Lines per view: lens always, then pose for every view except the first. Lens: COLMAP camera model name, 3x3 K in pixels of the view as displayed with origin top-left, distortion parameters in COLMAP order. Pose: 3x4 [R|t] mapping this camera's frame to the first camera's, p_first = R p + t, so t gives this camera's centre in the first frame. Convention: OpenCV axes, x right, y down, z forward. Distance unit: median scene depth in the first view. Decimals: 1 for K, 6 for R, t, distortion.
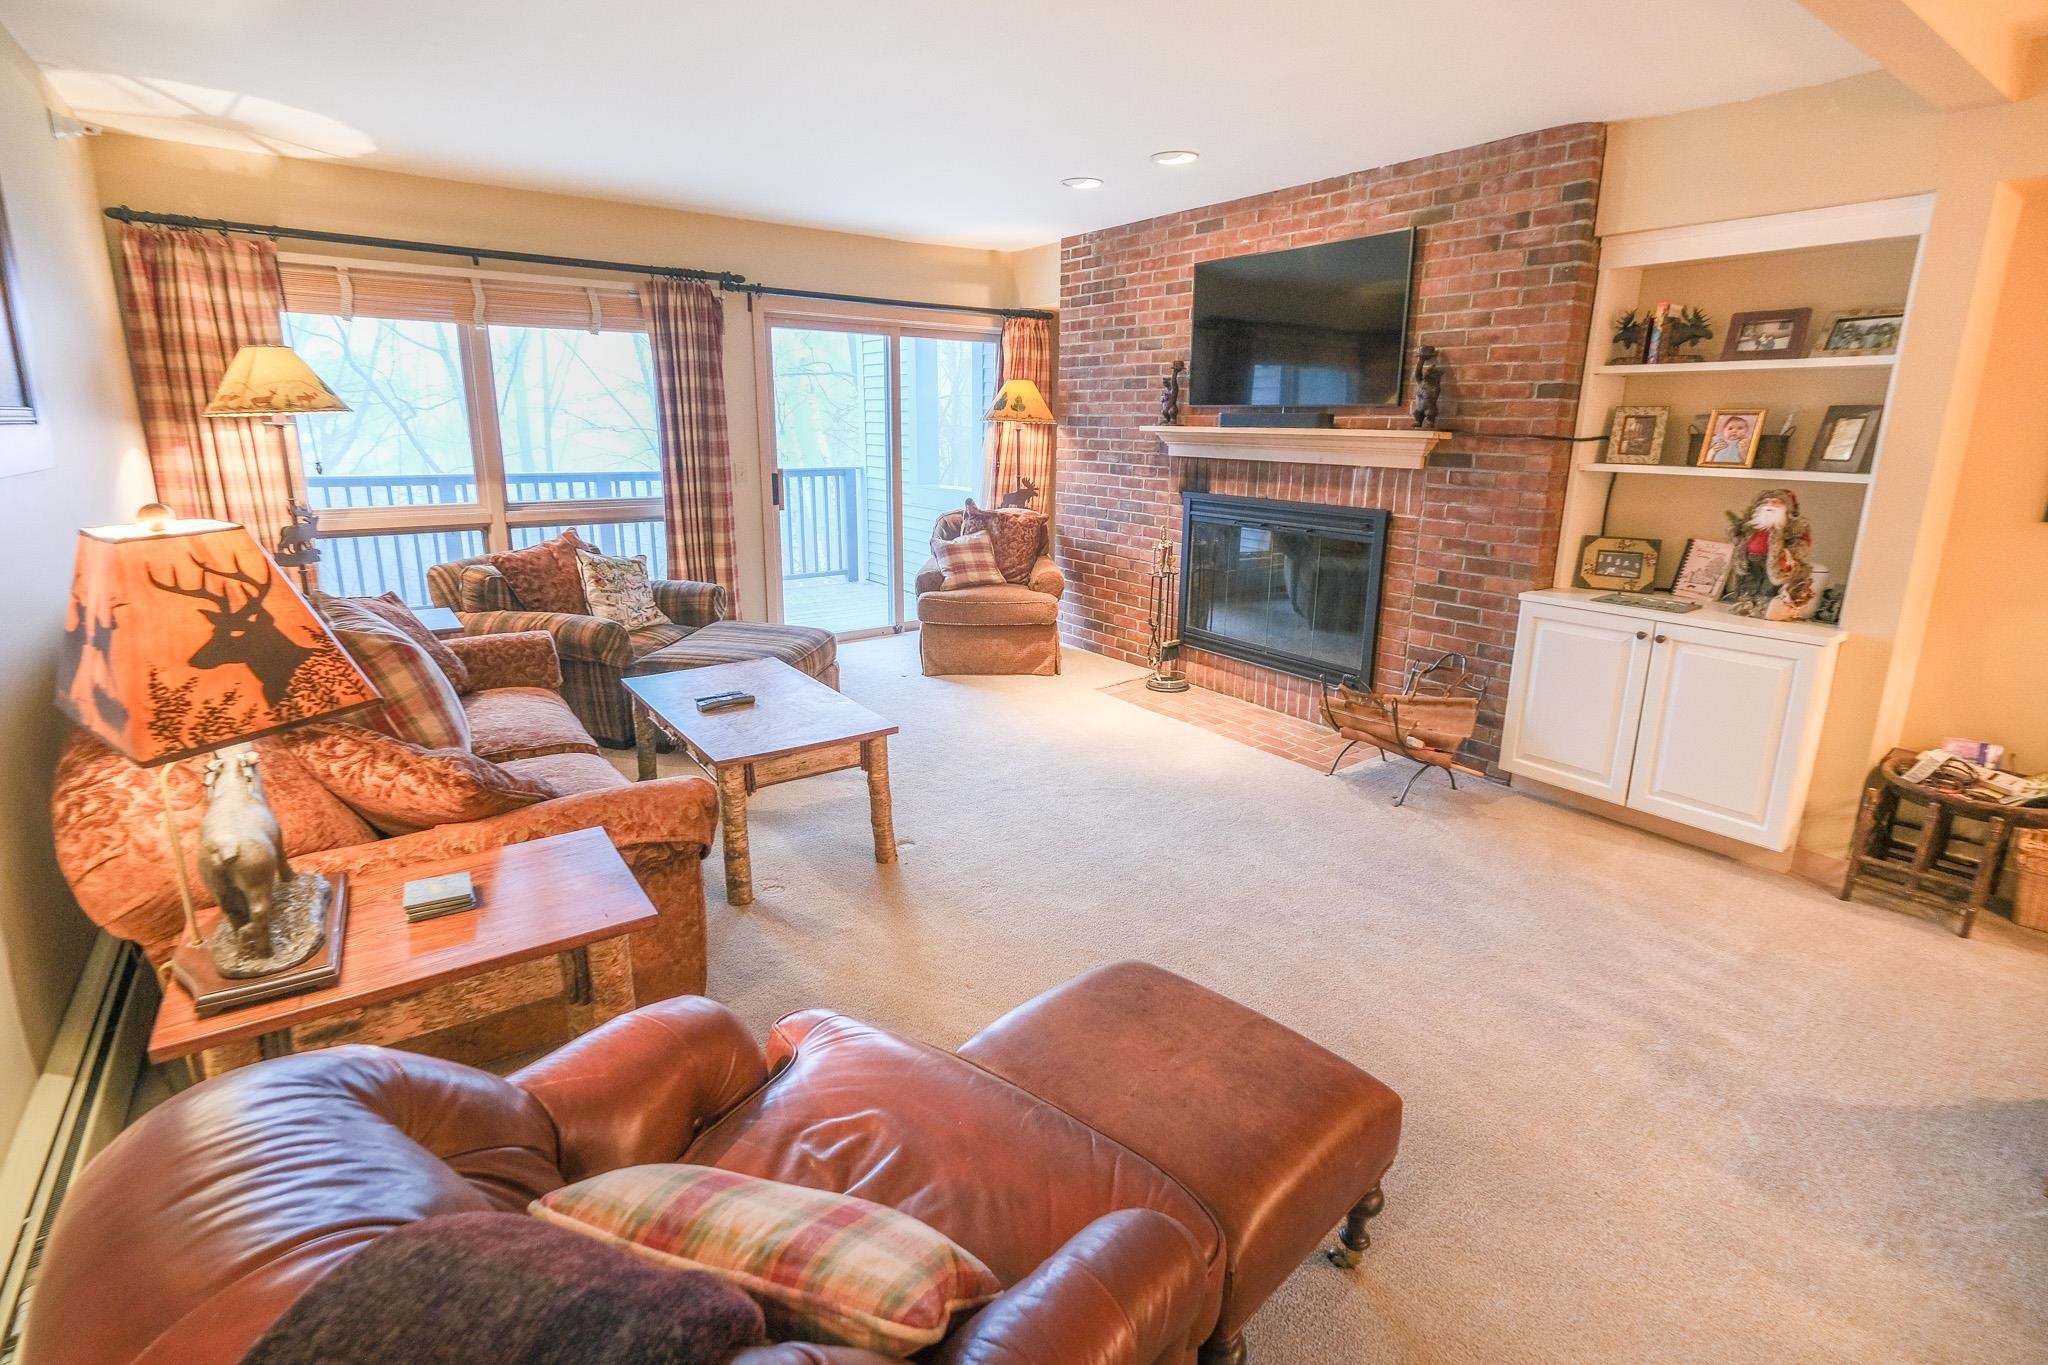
lens RADIAL K [[954.4, 0, 1029.4], [0, 954.4, 647.3], [0, 0, 1]] dist [-0.001109, -0.000950]
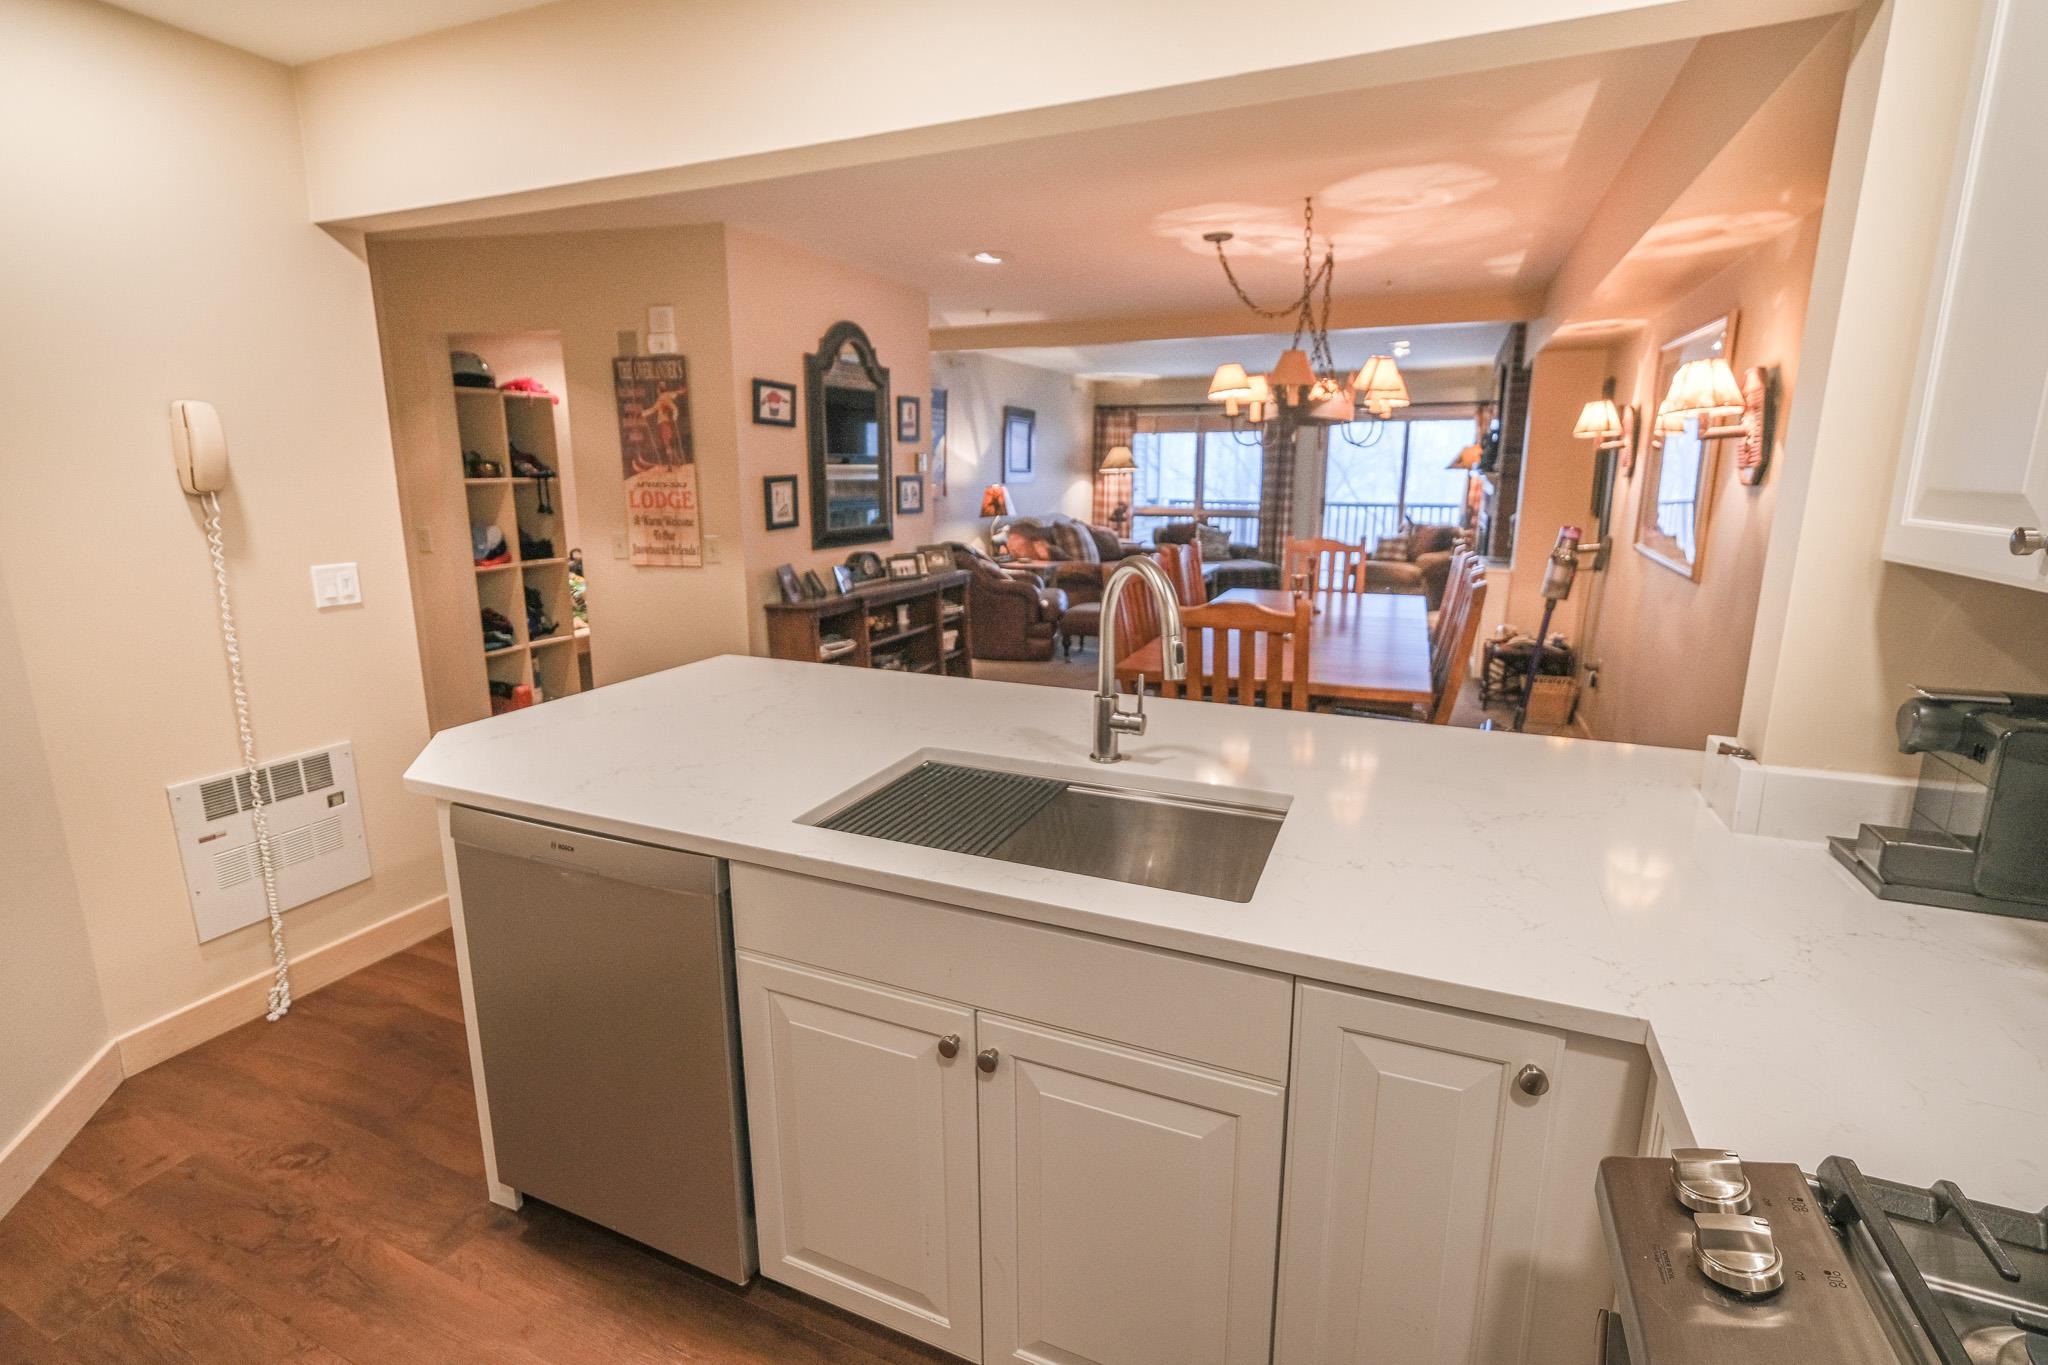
lens RADIAL K [[921.3, 0, 1029.2], [0, 921.3, 659.7], [0, 0, 1]] dist [-0.003582, -0.000179]
pose [[0.507734, 0.162949, -0.845964, 1.541396], [-0.192760, 0.978542, 0.072795, 0.170269], [0.839673, 0.126107, 0.528249, -0.648222]]
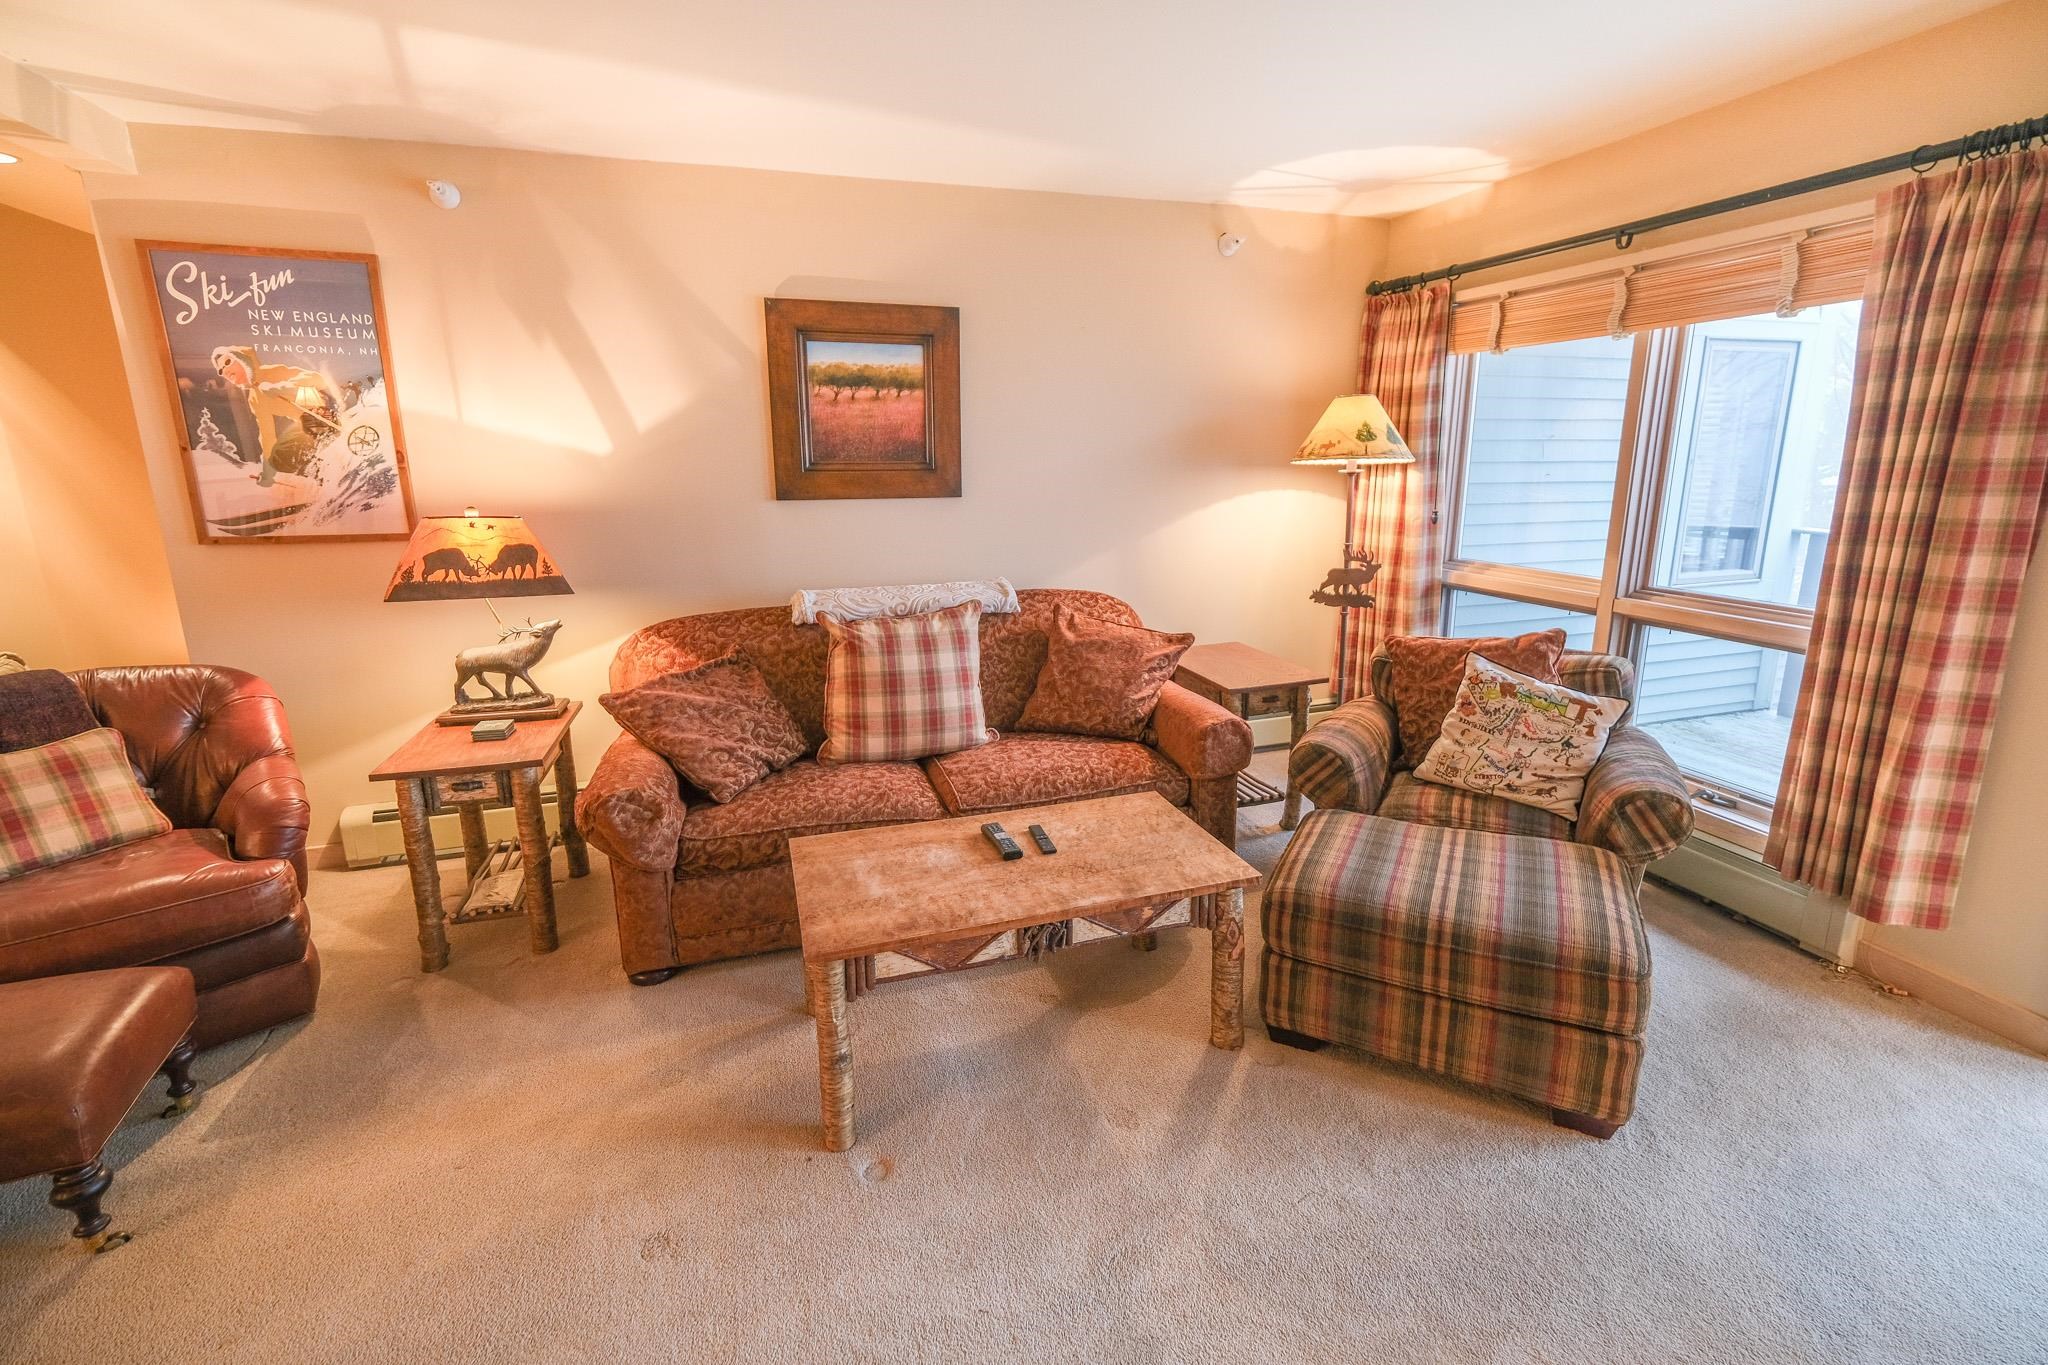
lens RADIAL K [[888.6, 0, 1027.7], [0, 888.6, 655.0], [0, 0, 1]] dist [-0.003955, 0.000303]
pose [[-0.314006, 0.201448, -0.927803, 0.254174], [-0.217253, 0.936056, 0.276767, -0.235549], [0.924230, 0.288474, -0.250162, 0.963885]]
